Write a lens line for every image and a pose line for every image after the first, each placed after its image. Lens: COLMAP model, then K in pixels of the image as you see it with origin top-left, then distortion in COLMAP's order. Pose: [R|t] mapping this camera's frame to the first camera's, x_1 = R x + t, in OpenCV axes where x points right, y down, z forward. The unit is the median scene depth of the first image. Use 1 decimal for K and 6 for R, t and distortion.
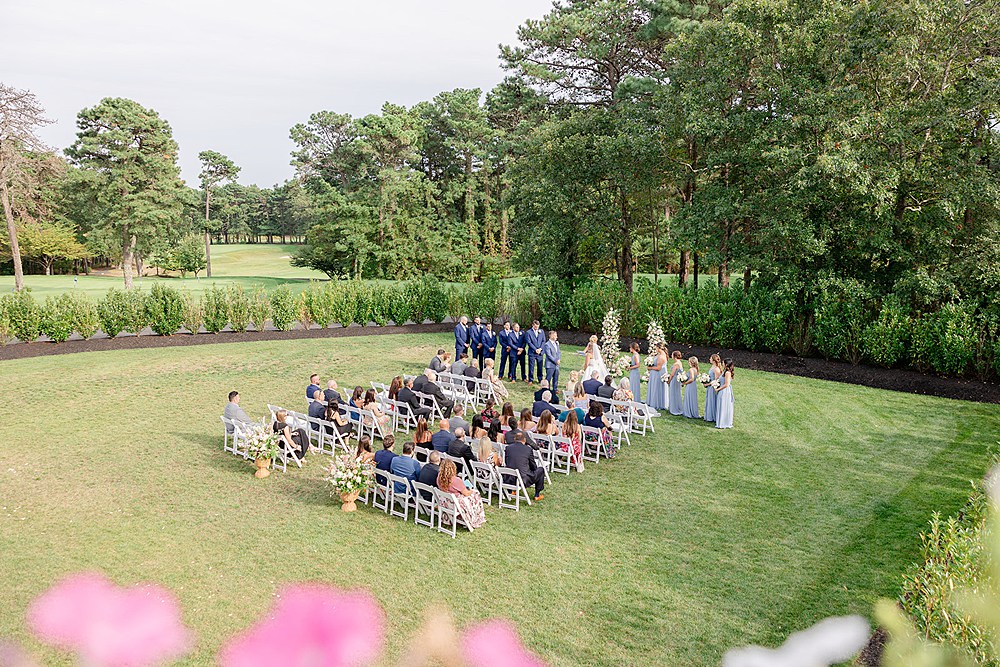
lens RADIAL K [[791.6, 0, 488.7], [0, 791.6, 314.0], [0, 0, 1]] dist [0.021748, 0.004329]
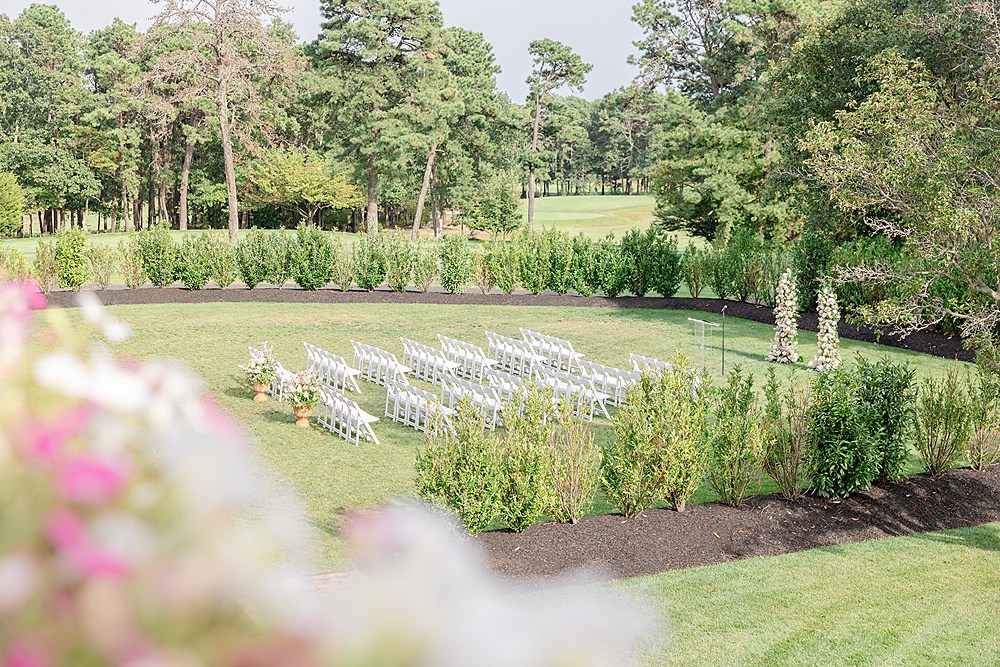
lens RADIAL K [[1443.3, 0, 500.0], [0, 1443.3, 333.5], [0, 0, 1]] dist [0.018564, 0.043677]
pose [[0.920775, 0.060629, -0.385354, 0.140353], [-0.058592, 0.998137, 0.017040, 0.014678], [0.385669, 0.006888, 0.922611, -0.113750]]
